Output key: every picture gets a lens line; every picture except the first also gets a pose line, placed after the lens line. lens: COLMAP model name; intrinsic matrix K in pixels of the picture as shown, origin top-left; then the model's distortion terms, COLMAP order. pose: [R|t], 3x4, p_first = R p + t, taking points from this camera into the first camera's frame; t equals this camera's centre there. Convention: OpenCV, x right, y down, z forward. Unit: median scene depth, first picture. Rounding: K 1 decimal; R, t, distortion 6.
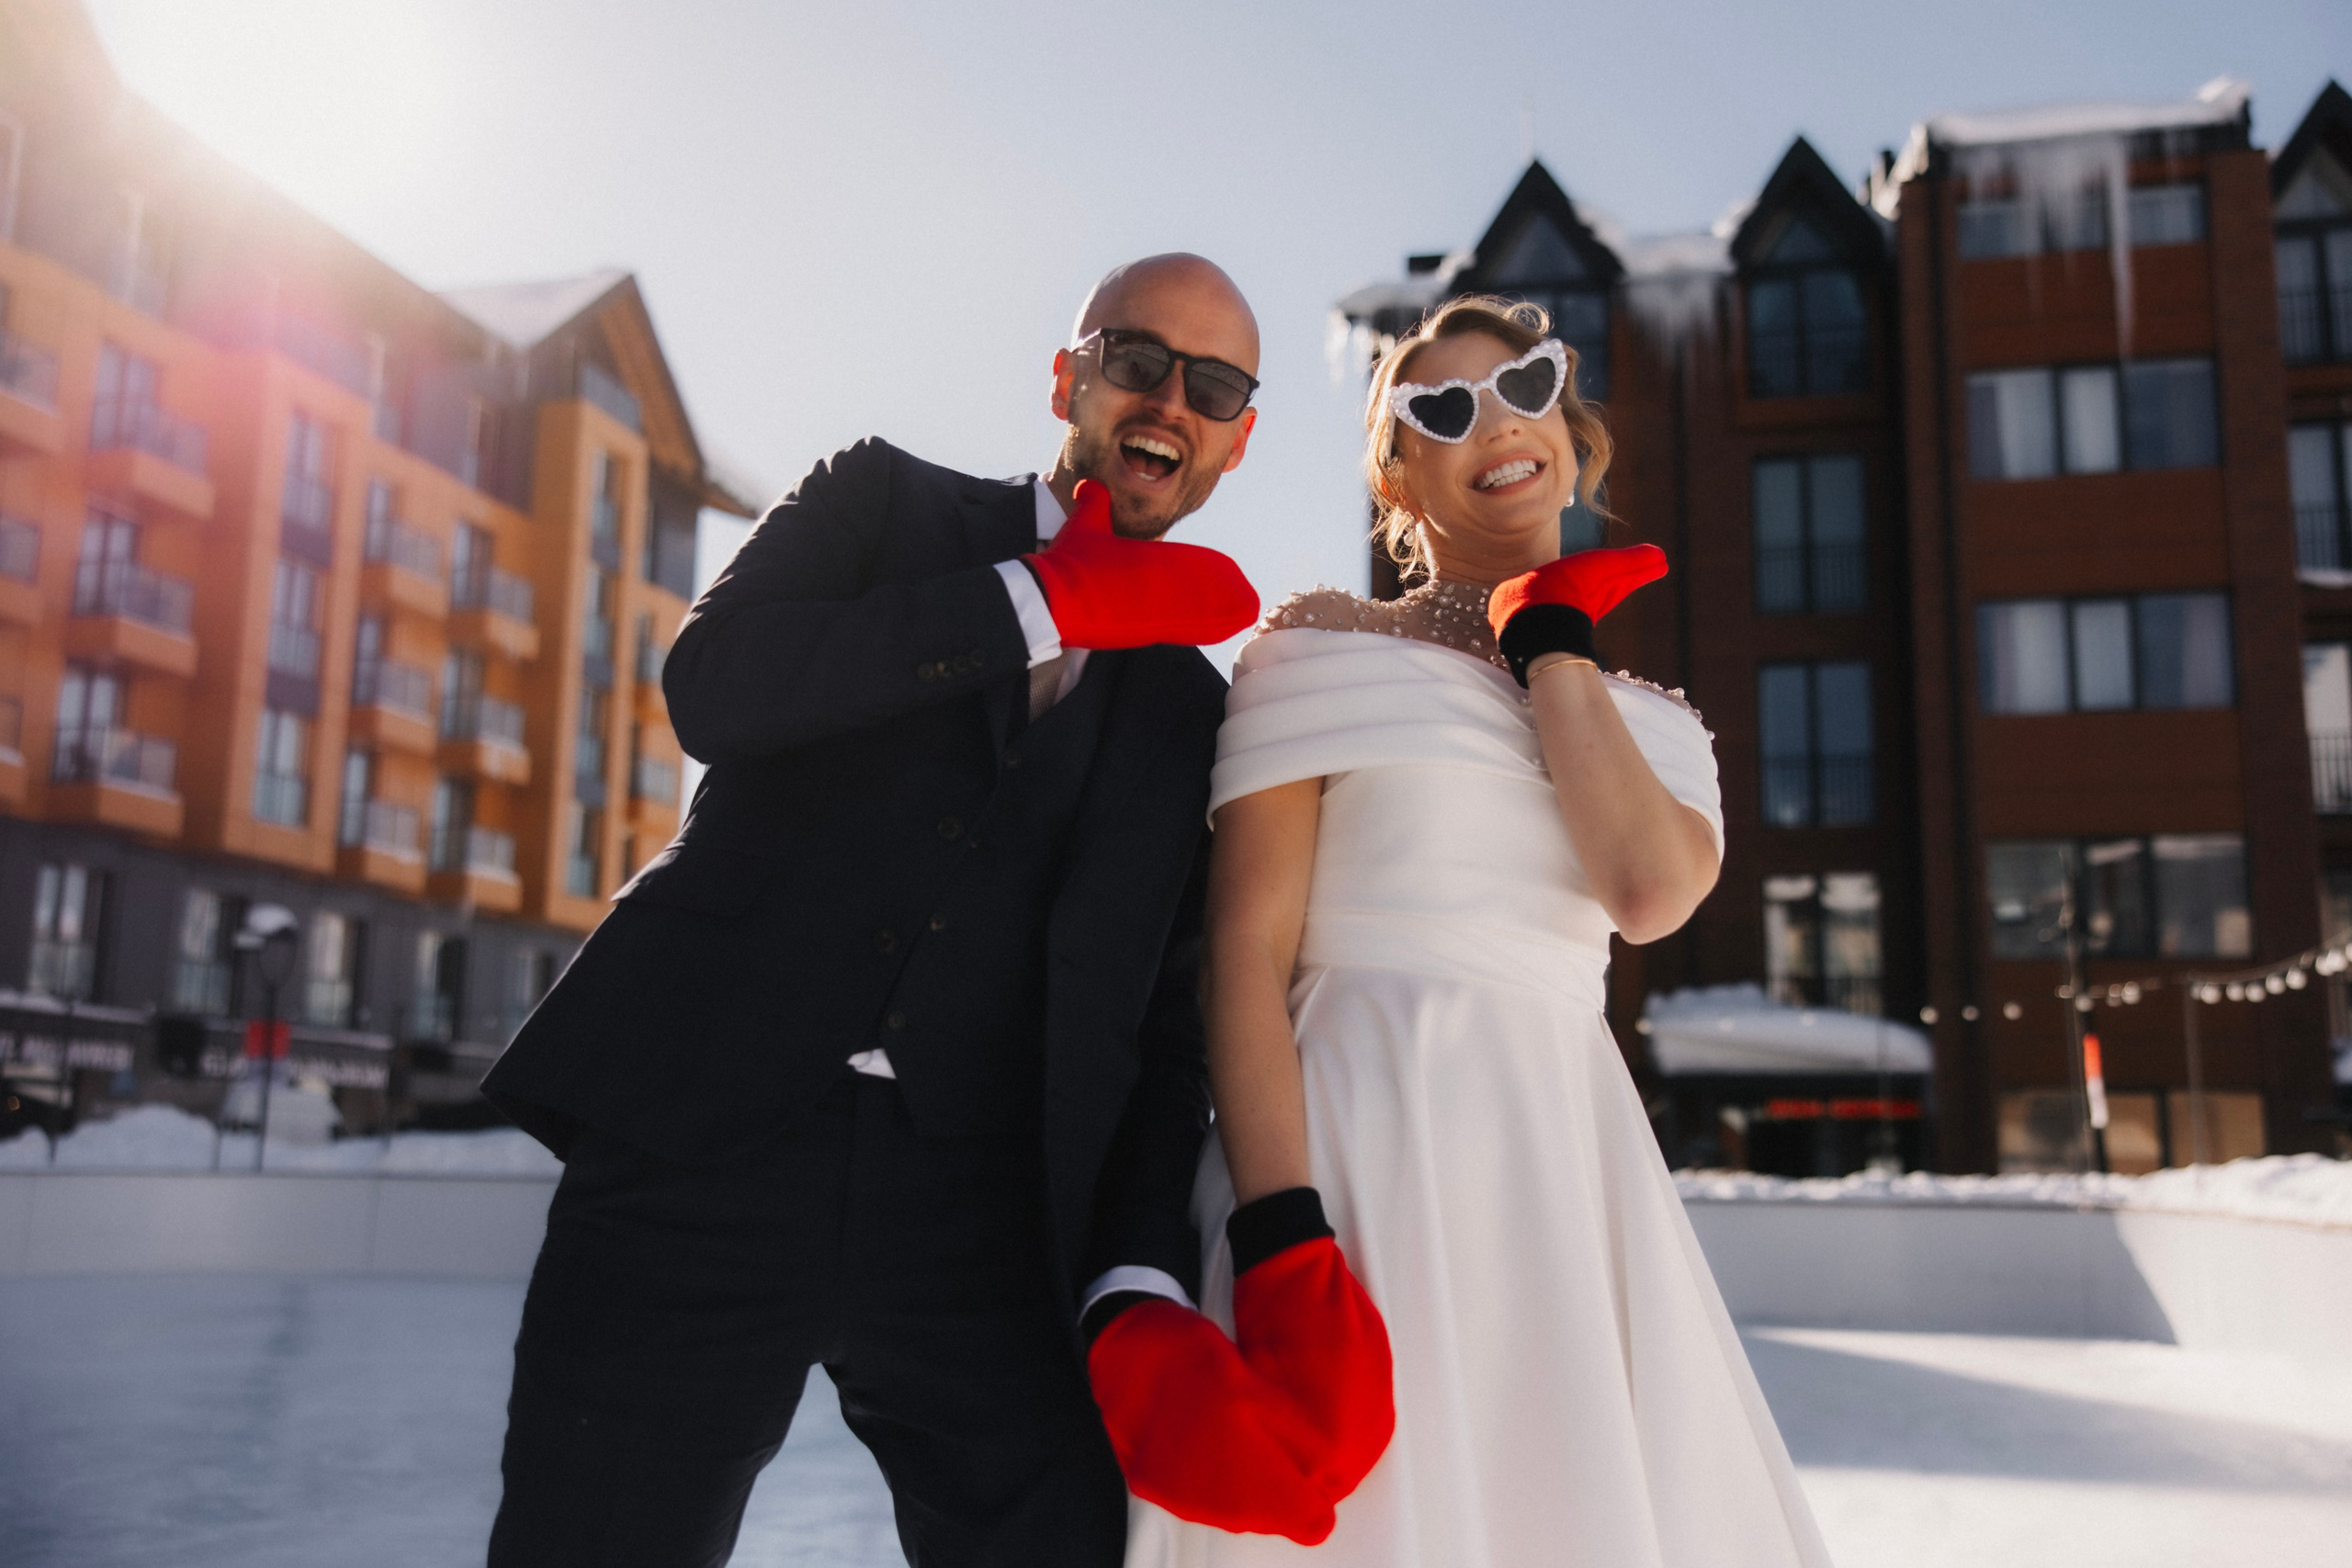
lens RADIAL K [[2241.2, 0, 1173.3], [0, 2241.2, 786.9], [0, 0, 1]] dist [0.010027, -0.006731]
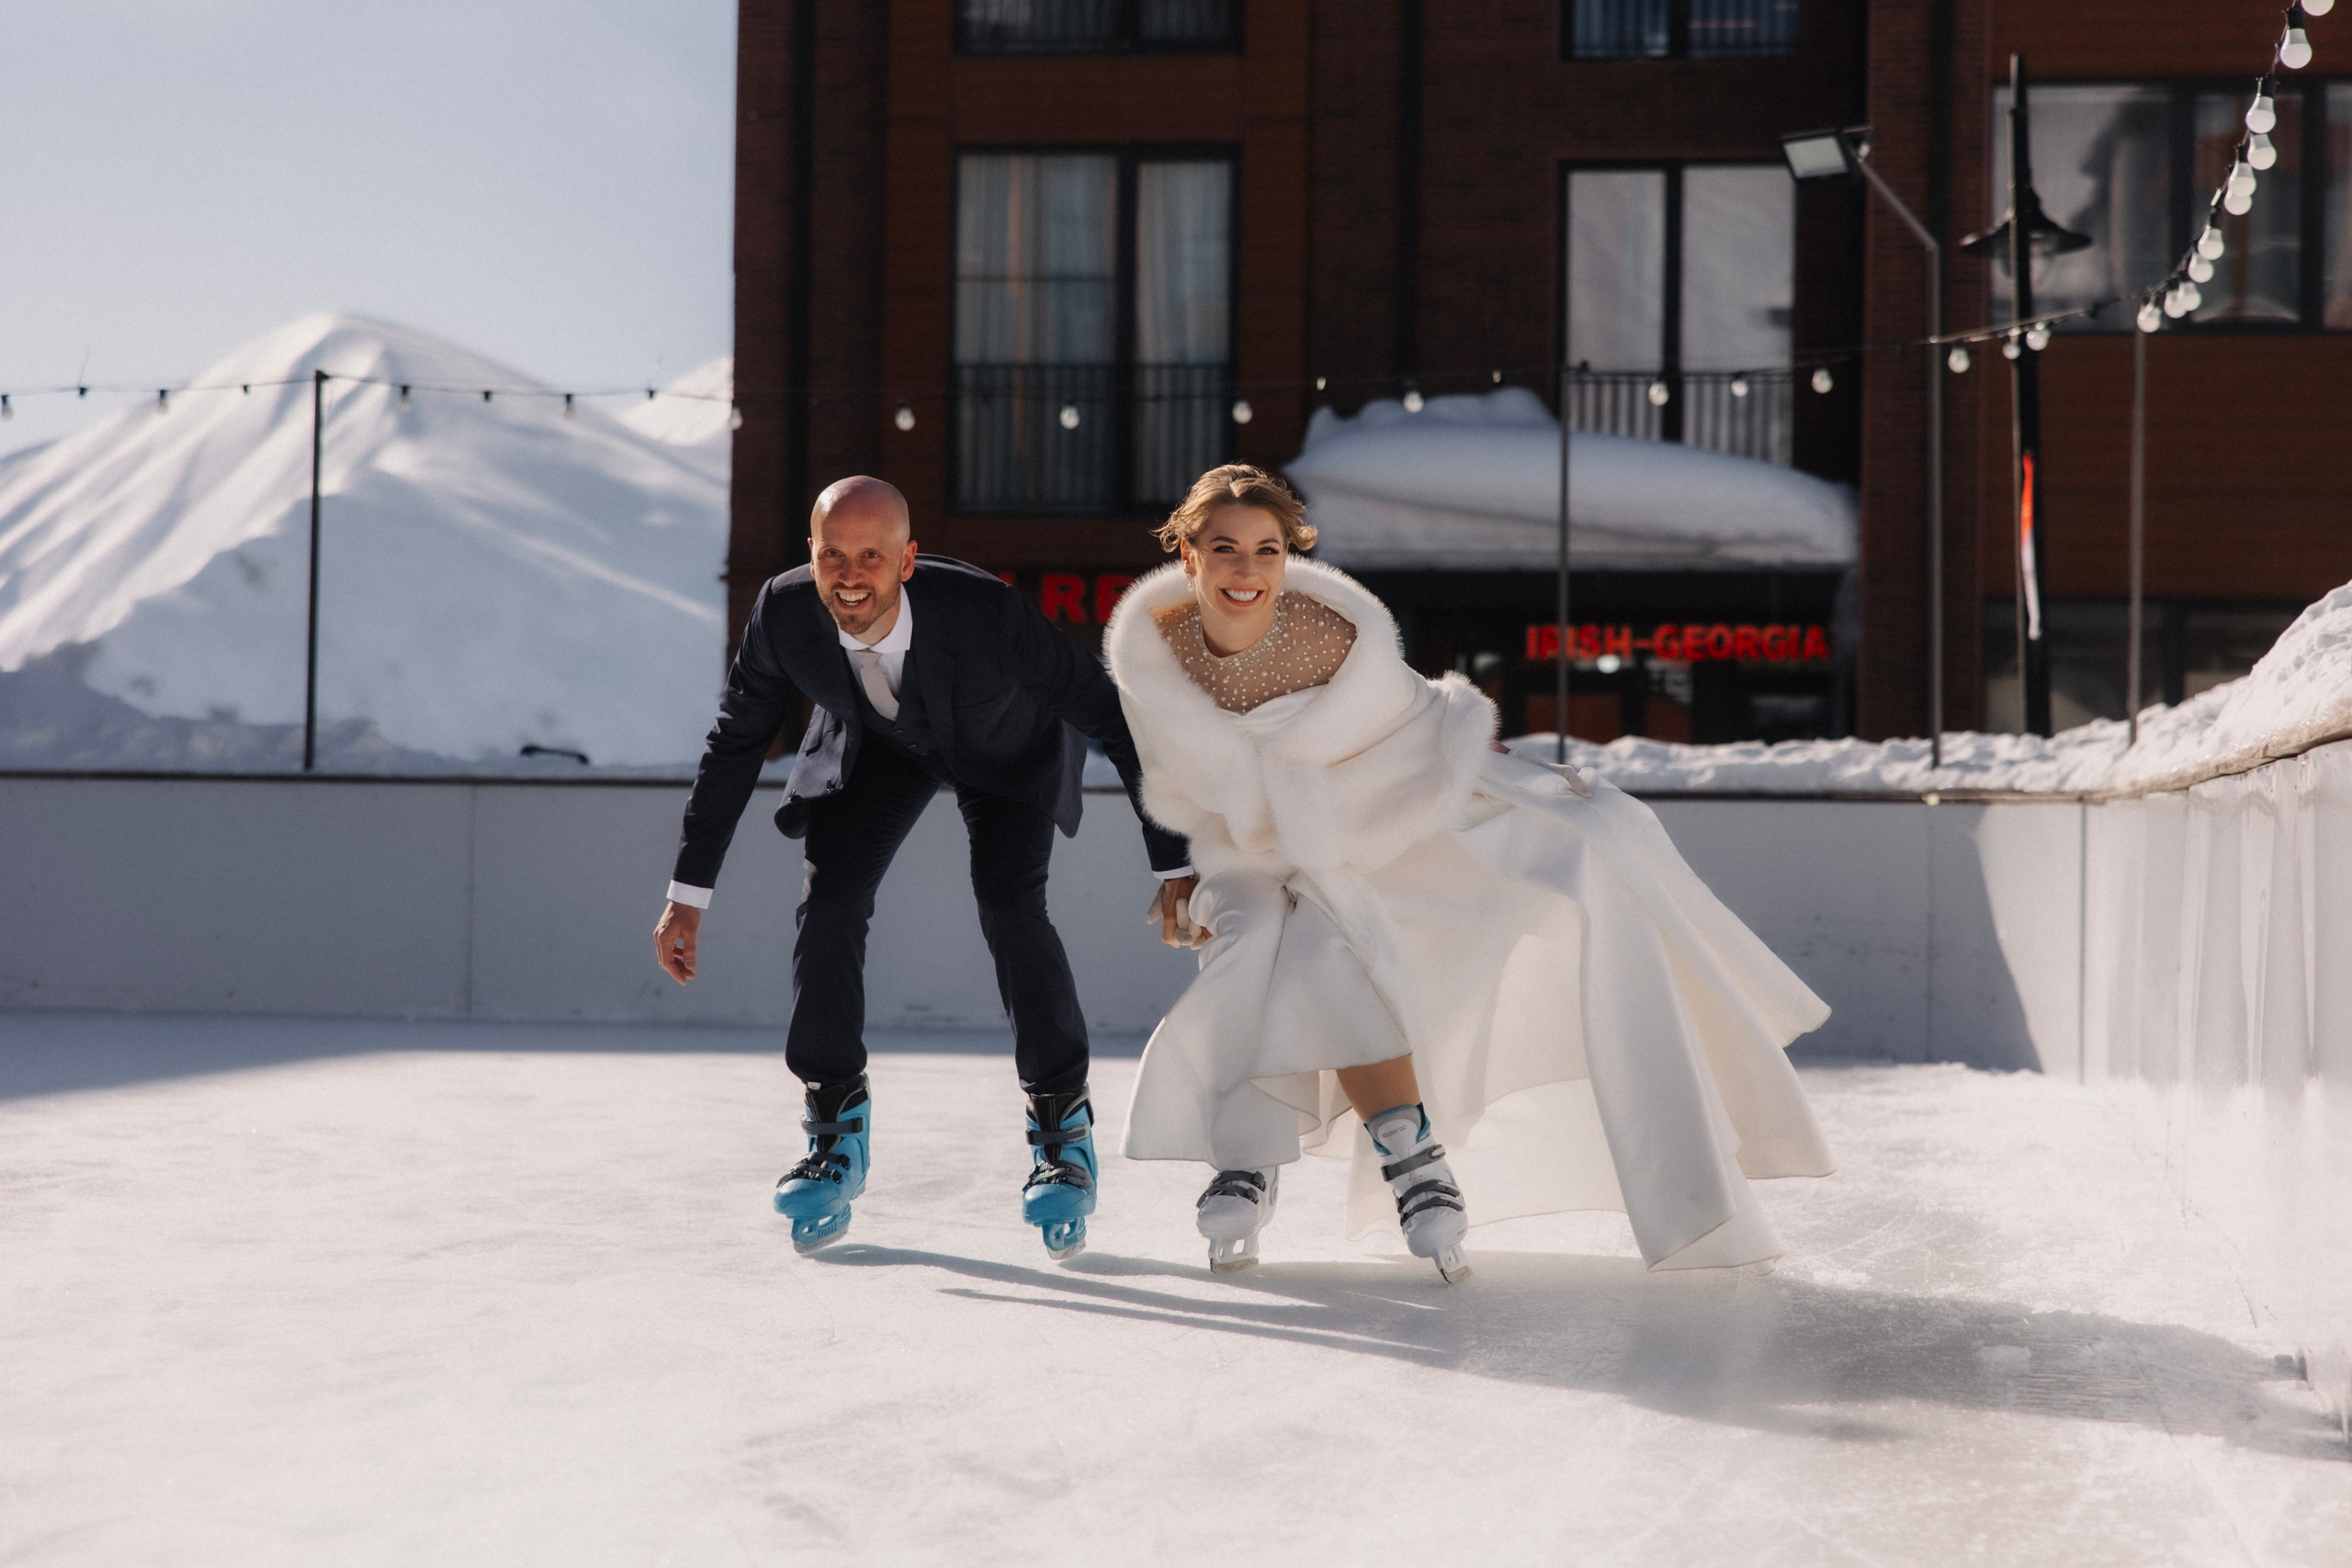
lens RADIAL K [[4477.2, 0, 1173.7], [0, 4477.2, 786.1], [0, 0, 1]] dist [-0.014071, -0.082123]
pose [[0.995004, 0.001132, 0.099825, 0.083475], [-0.016717, 0.987706, 0.155426, 0.023120], [-0.098422, -0.156319, 0.982791, 0.053080]]
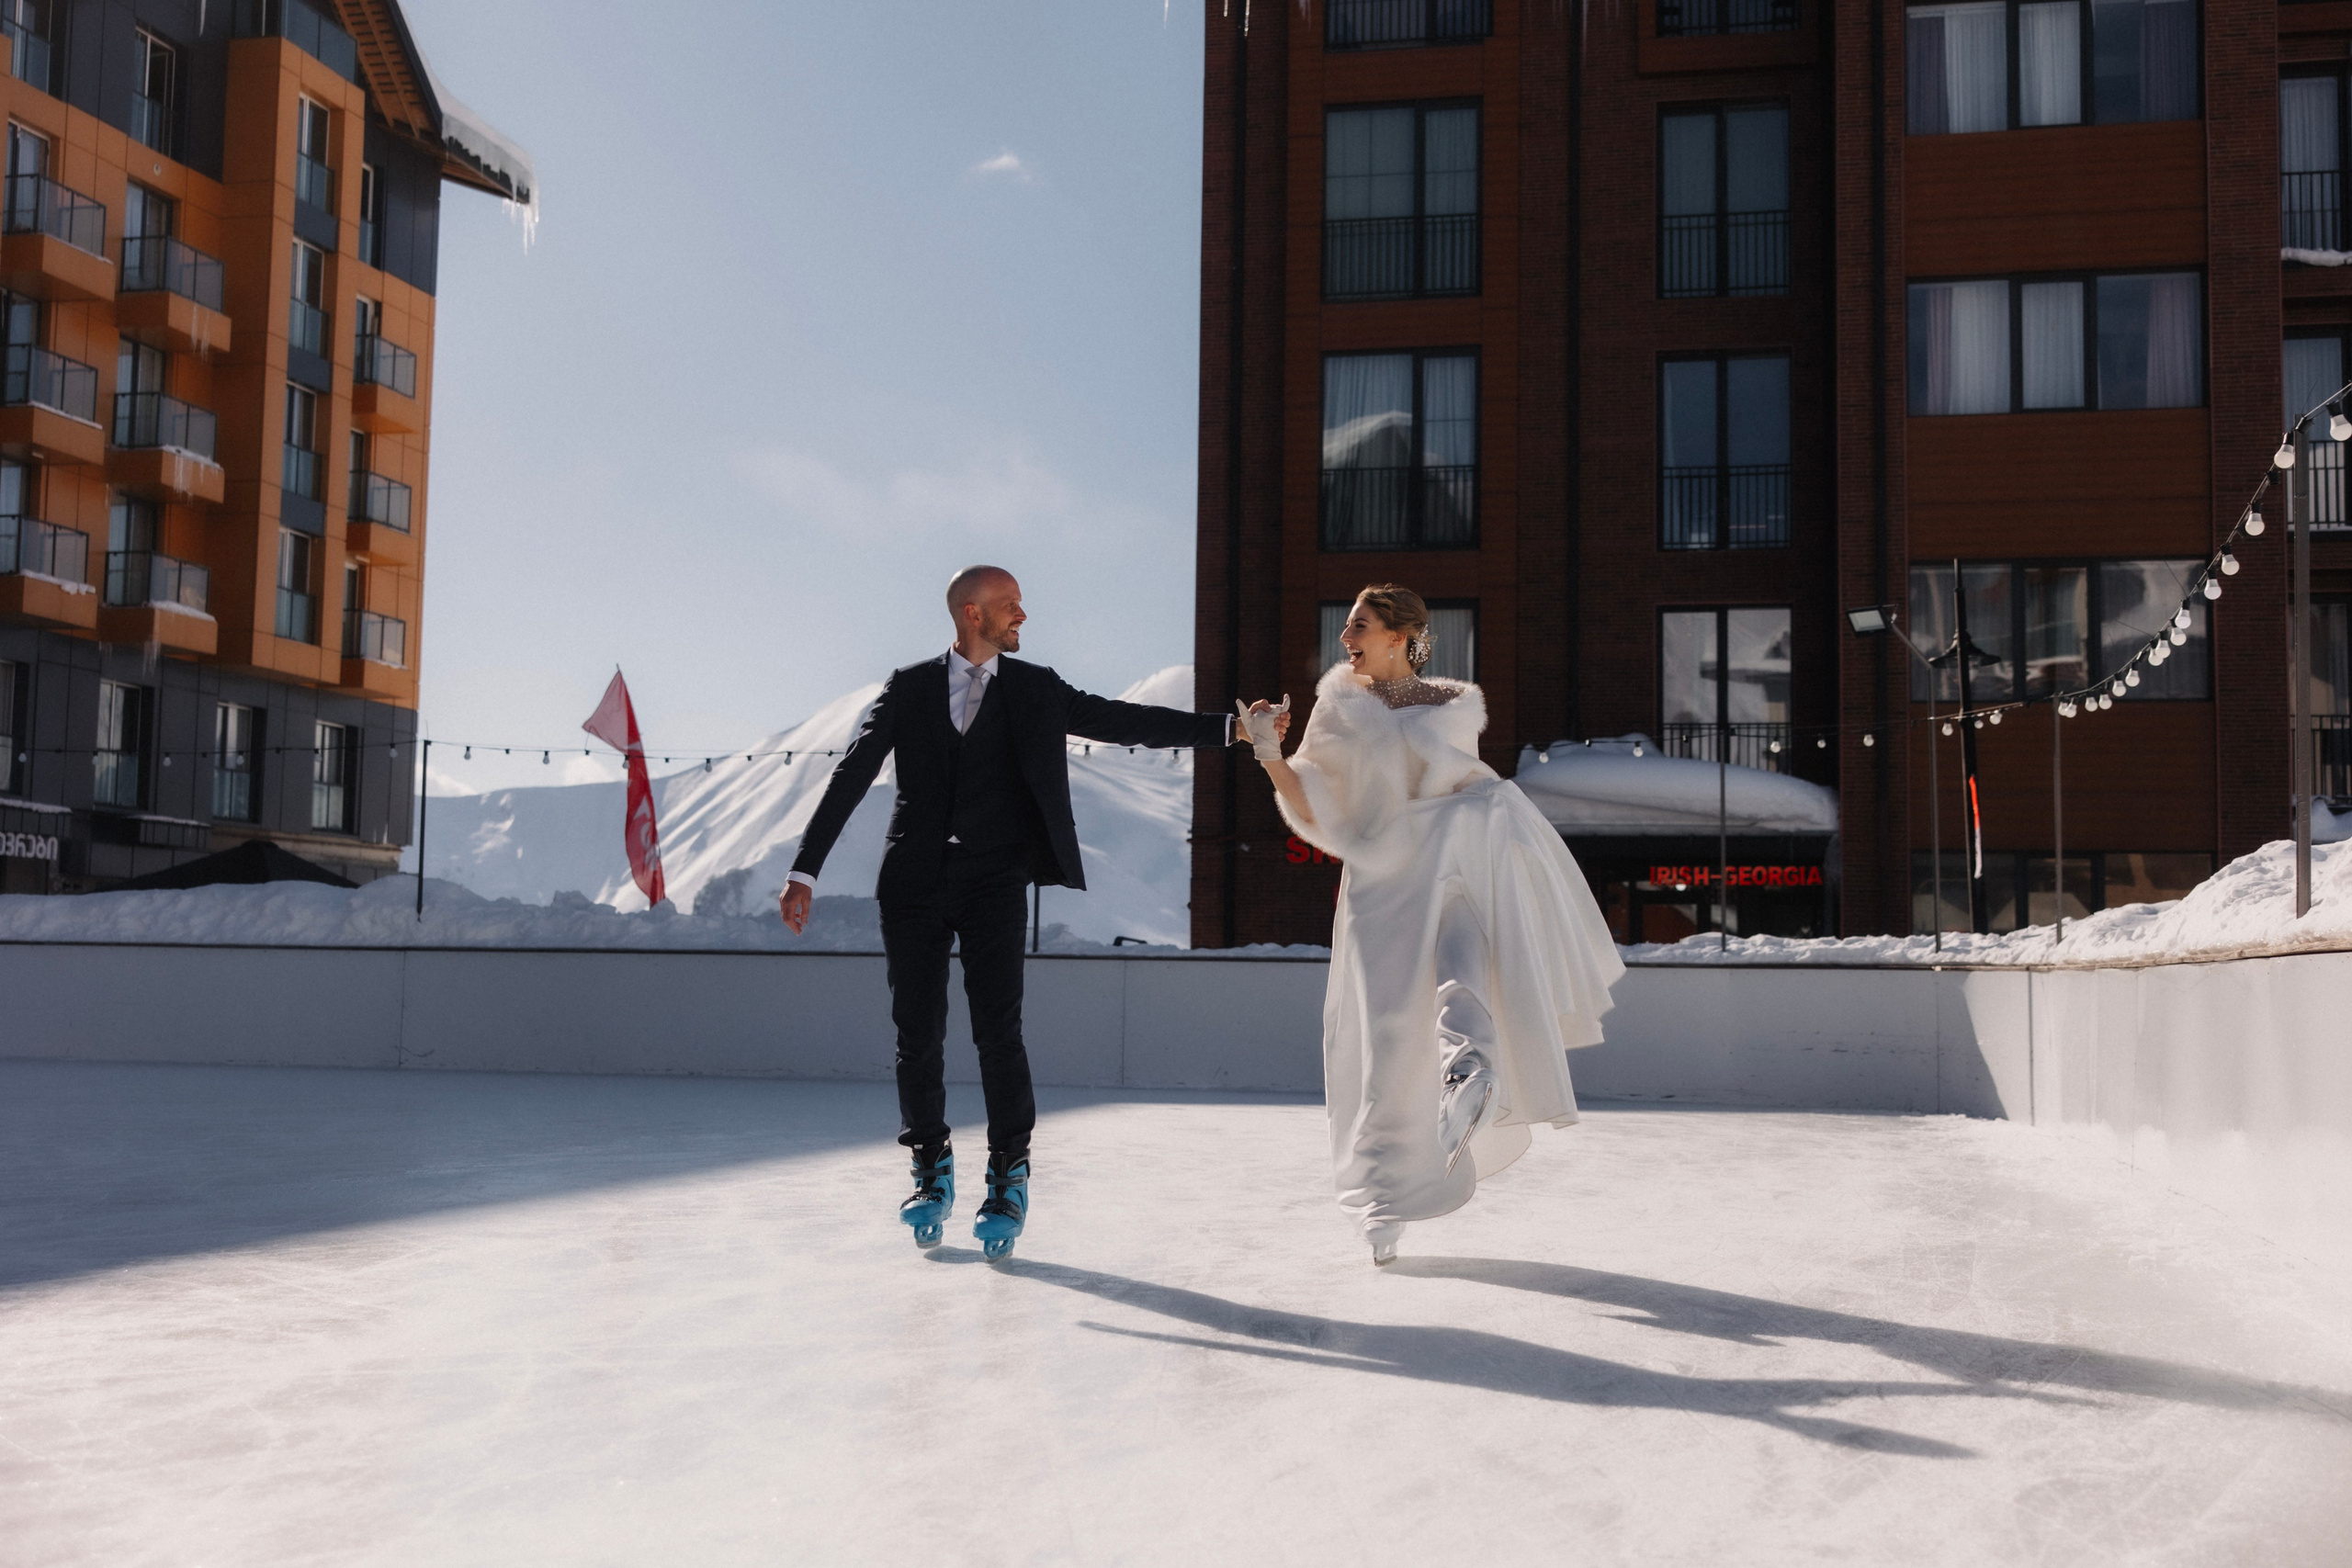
lens RADIAL K [[2607.7, 0, 1168.4], [0, 2607.7, 779.9], [0, 0, 1]] dist [0.013587, -0.020761]
pose [[0.999436, 0.001420, 0.033541, 0.042103], [-0.004488, 0.995788, 0.091581, 0.014190], [-0.033270, -0.091679, 0.995233, 0.012700]]
